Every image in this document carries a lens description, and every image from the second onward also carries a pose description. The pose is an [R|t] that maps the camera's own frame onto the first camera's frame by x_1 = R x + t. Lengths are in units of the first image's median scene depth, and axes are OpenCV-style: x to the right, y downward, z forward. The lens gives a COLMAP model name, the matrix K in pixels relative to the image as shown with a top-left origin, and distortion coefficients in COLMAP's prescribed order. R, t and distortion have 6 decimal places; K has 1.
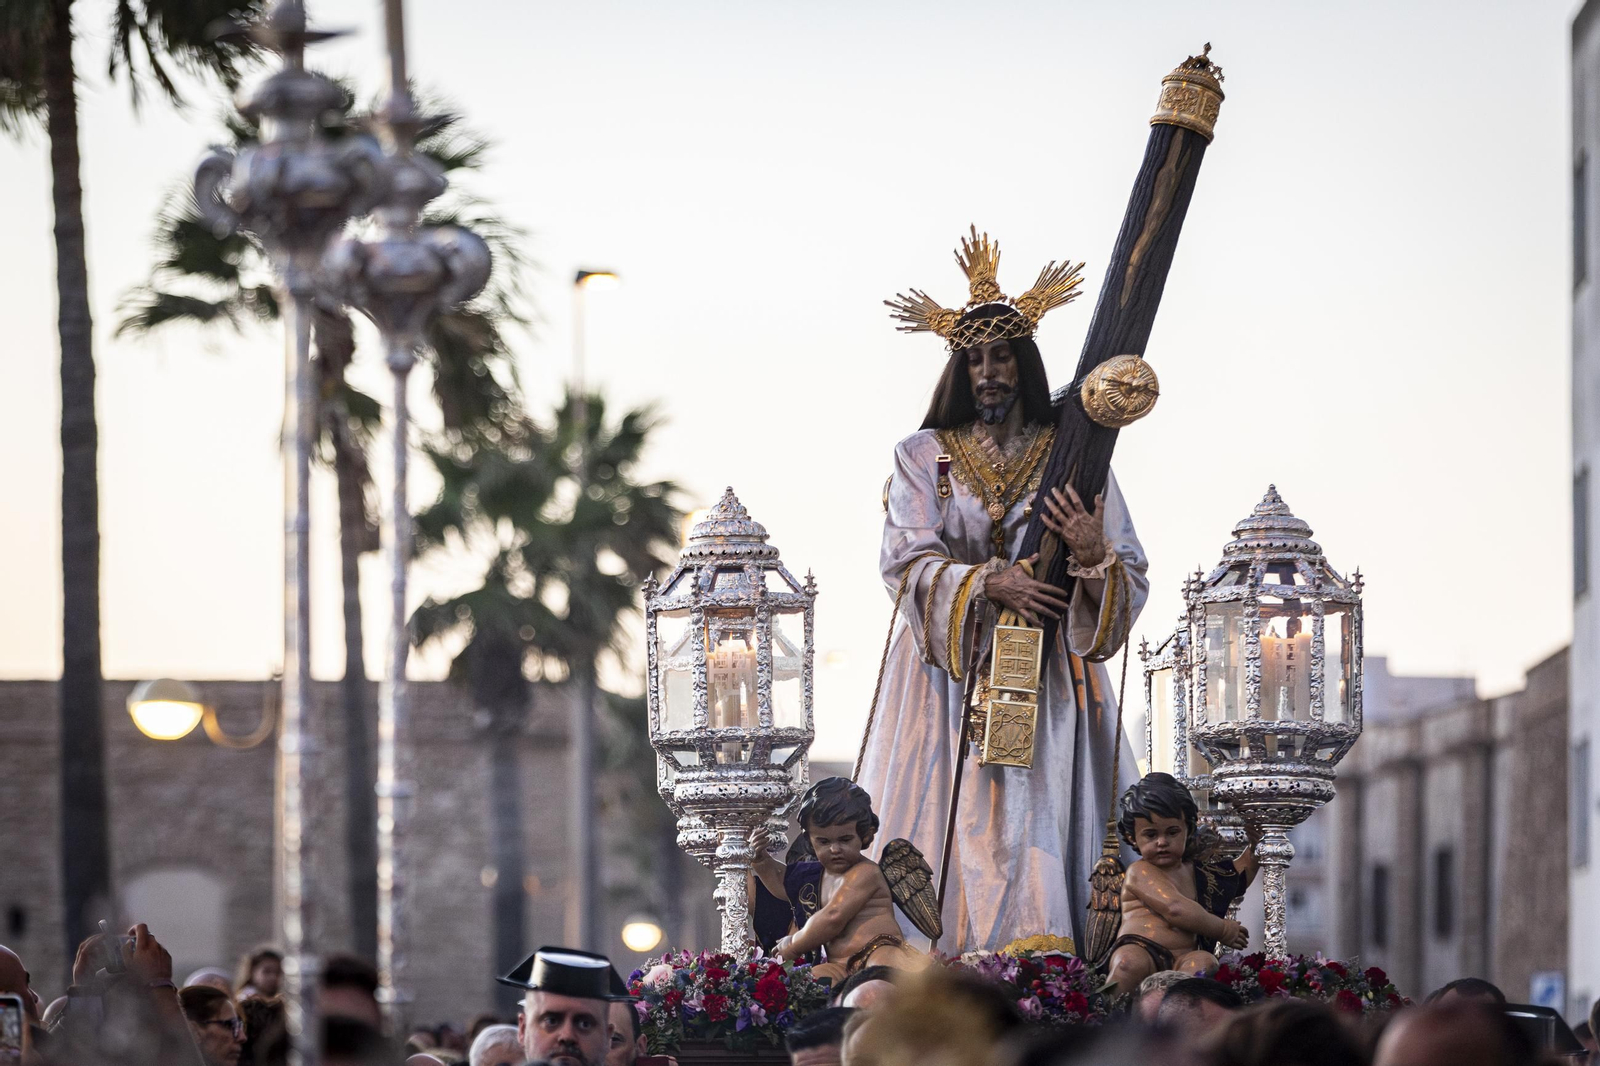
lens RADIAL K [[8103.6, 0, 353.4], [0, 8103.6, 529.9], [0, 0, 1]] dist [0.272643, -2.133600]
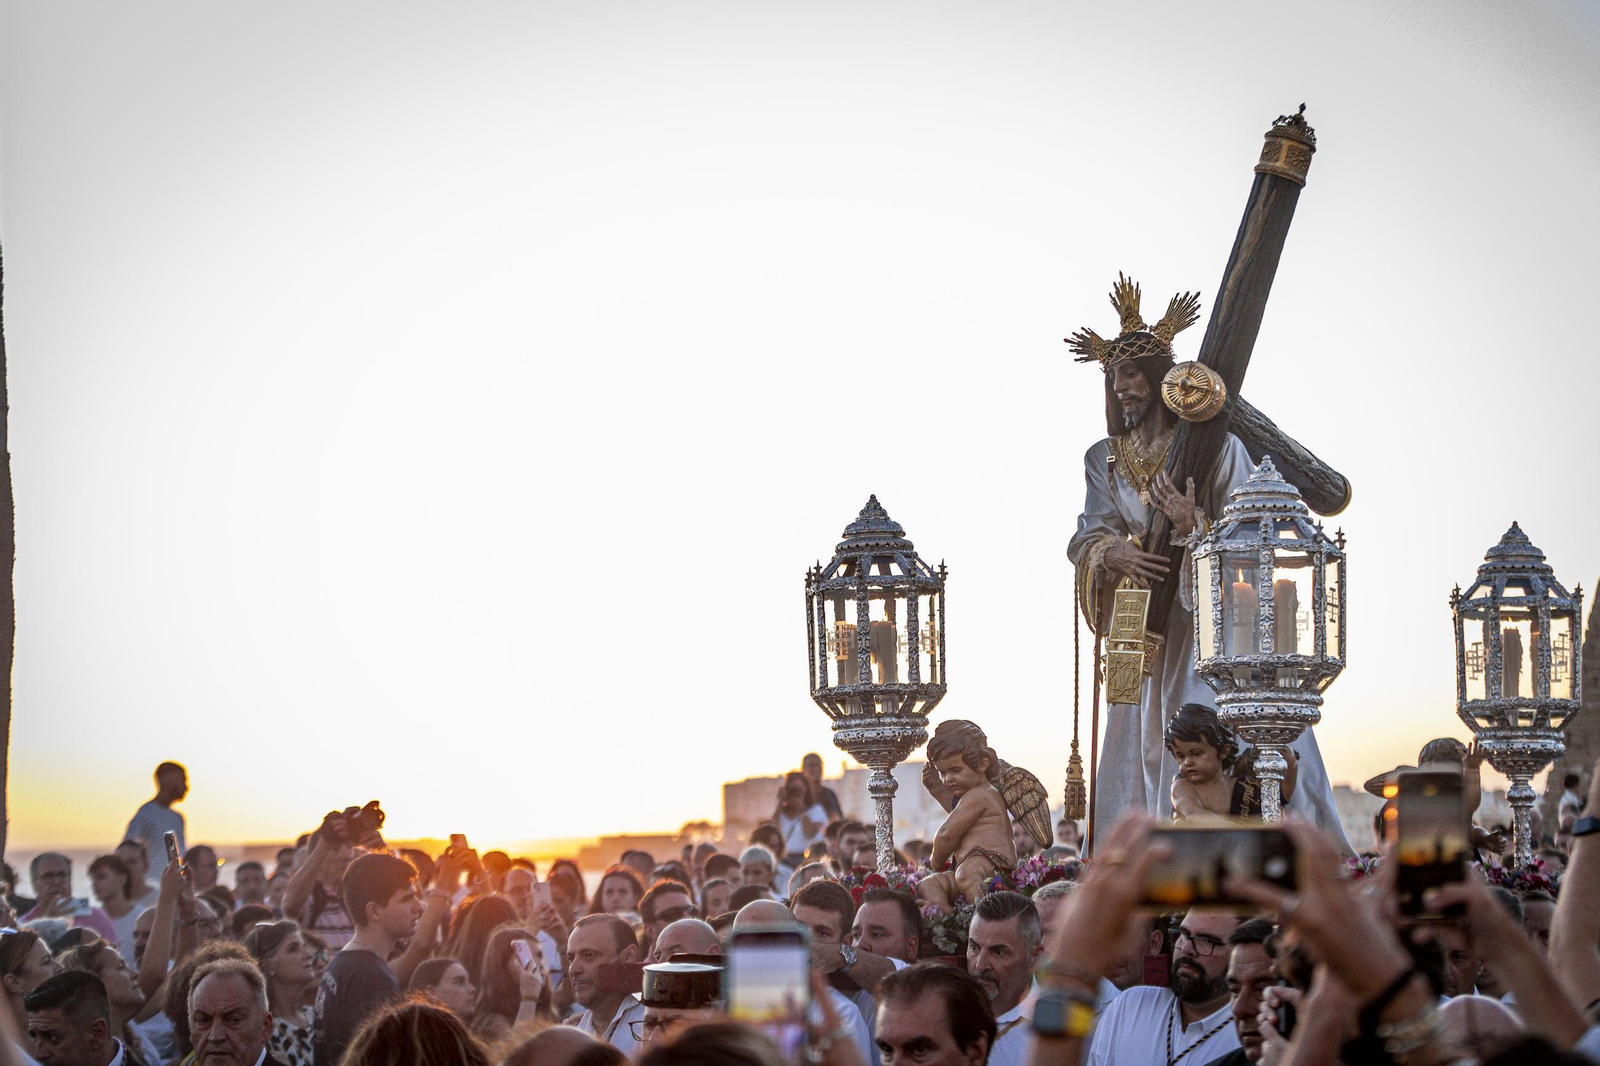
lens RADIAL K [[3448.5, 0, 797.6], [0, 3448.5, 481.8], [0, 0, 1]] dist [0.042128, 0.512977]
pose [[0.843463, -0.080984, -0.531049, 0.318224], [0.058348, 0.996534, -0.059296, 0.023681], [0.534010, 0.019028, 0.845264, 0.531496]]
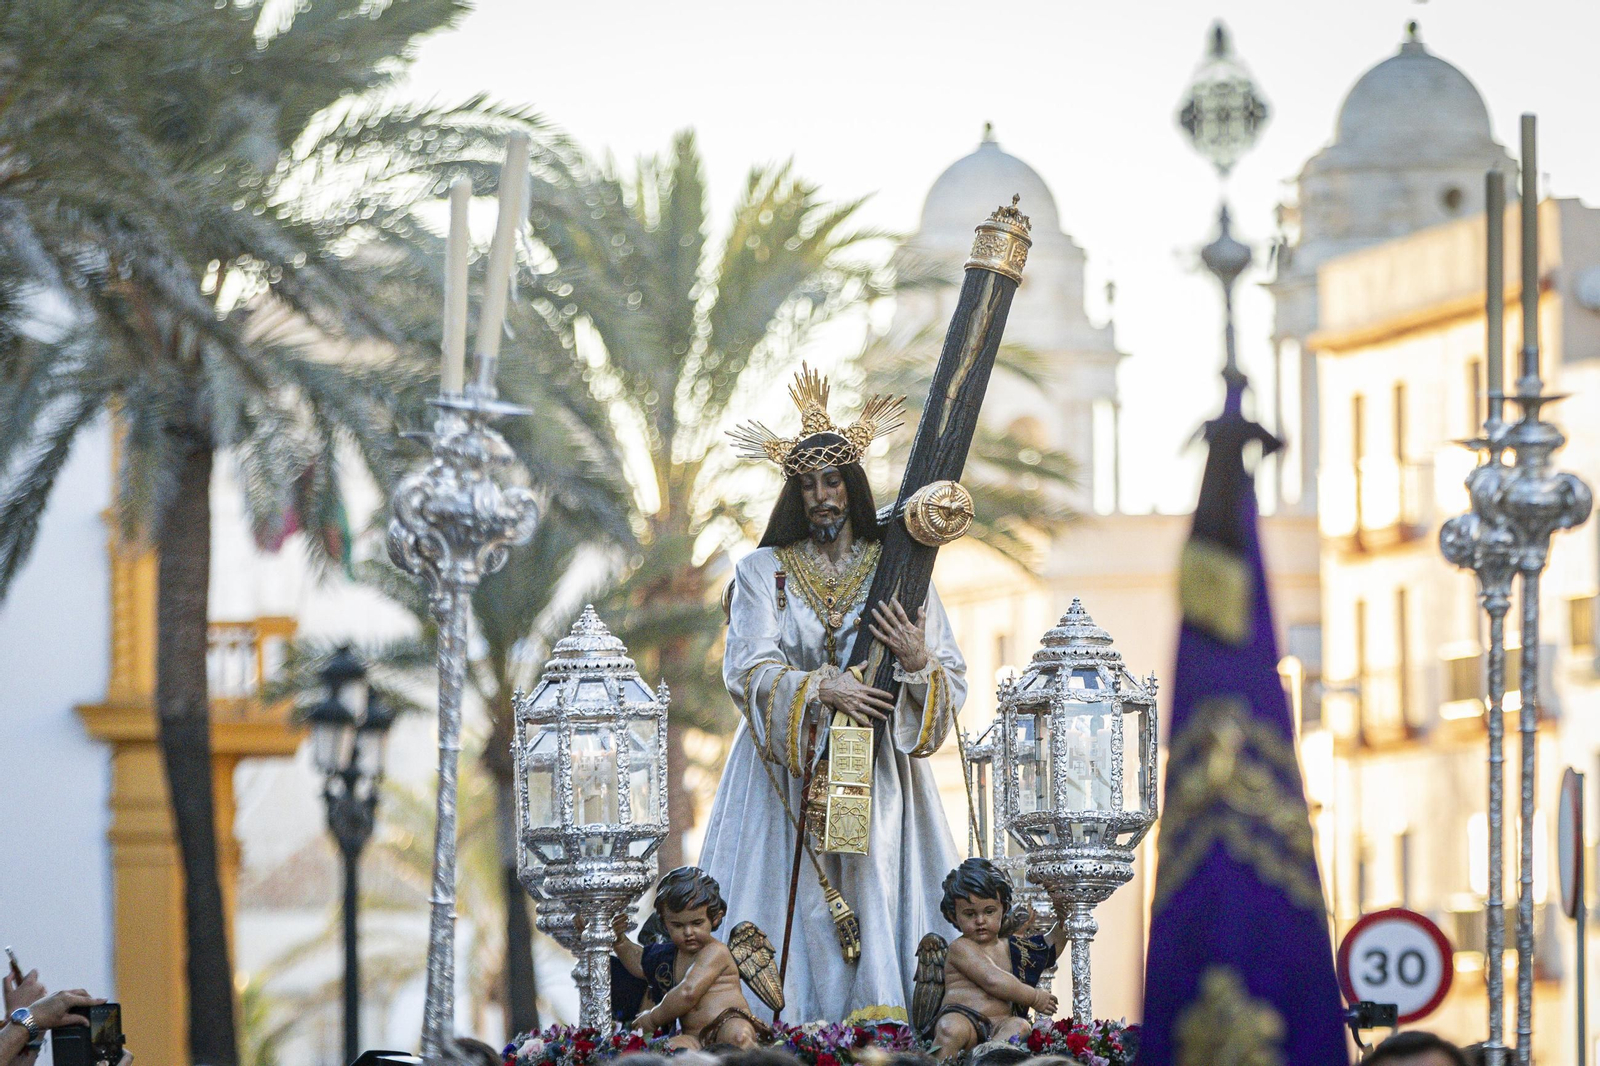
lens RADIAL K [[9995.1, 0, 800.0], [0, 9995.1, 533.0], [0, 0, 1]] dist [-0.501077, -11.371163]
pose [[0.996906, -0.012006, 0.077685, -0.030164], [0.011685, 0.999921, 0.004577, -0.020815], [-0.077734, -0.003655, 0.996967, -0.354476]]
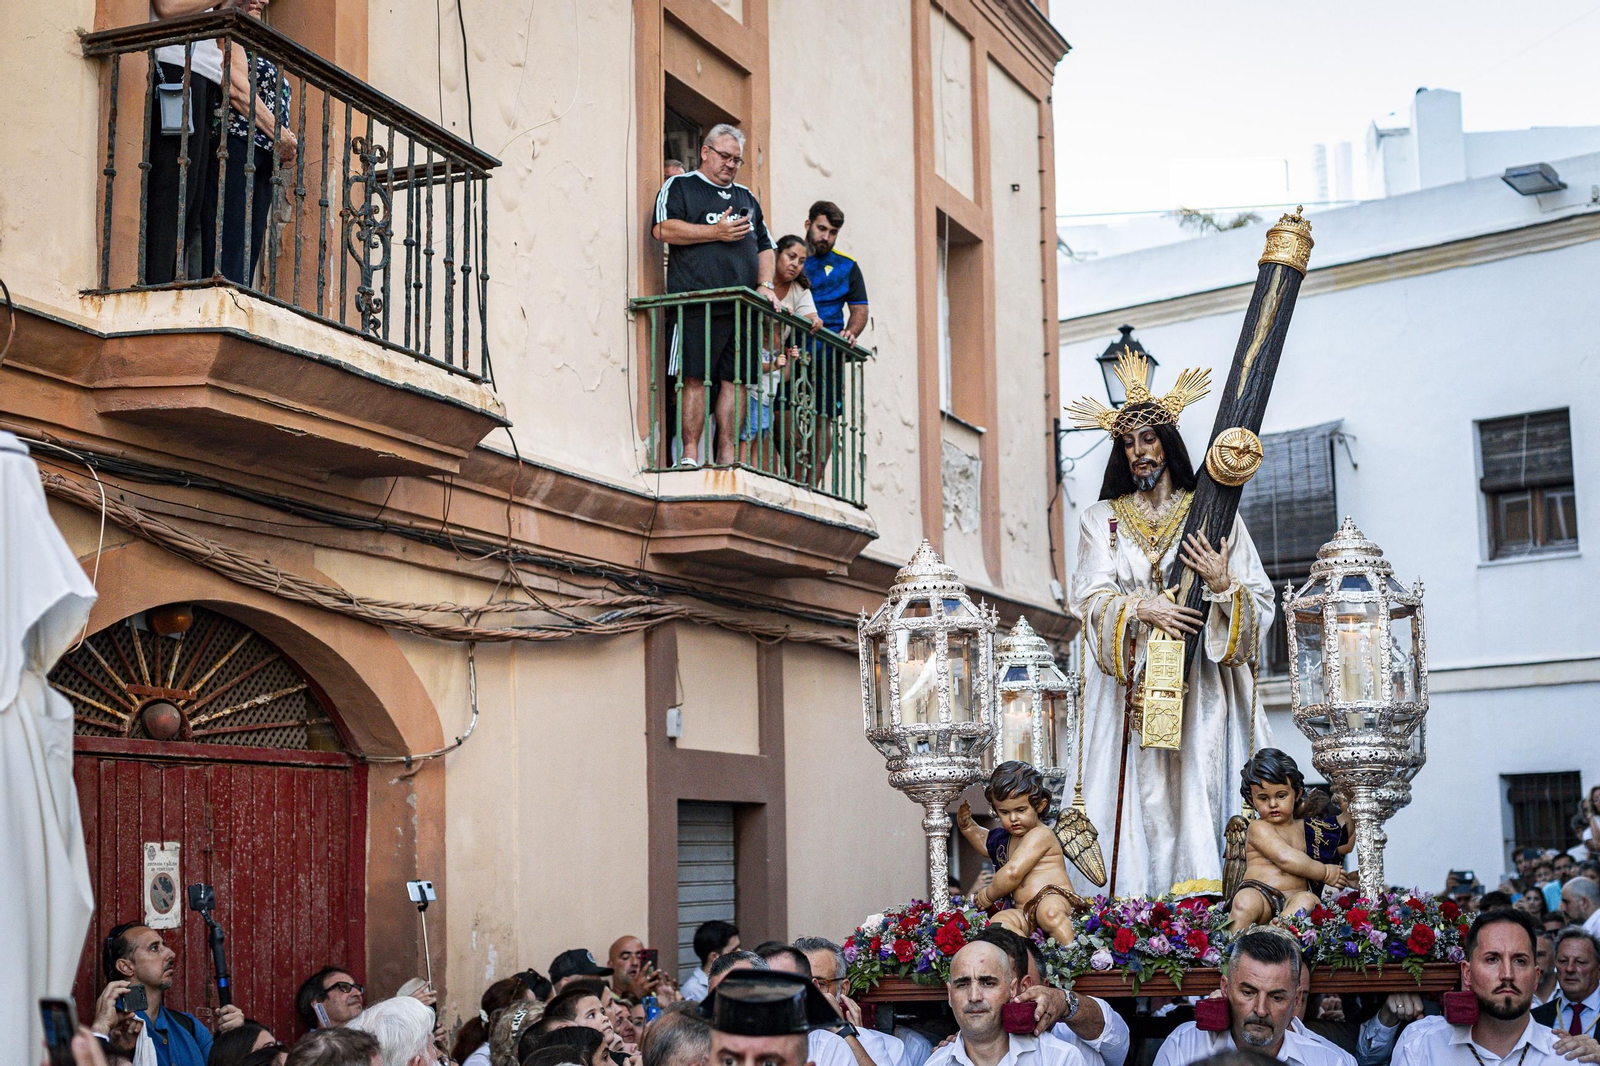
lens RADIAL K [[2394.9, 0, 851.8], [0, 2394.9, 490.3], [0, 0, 1]] dist [0.000326, -0.090579]
pose [[0.982020, -0.054233, -0.180822, 0.103402], [0.036960, 0.994543, -0.097563, 0.023567], [0.185126, 0.089126, 0.978665, 0.613021]]
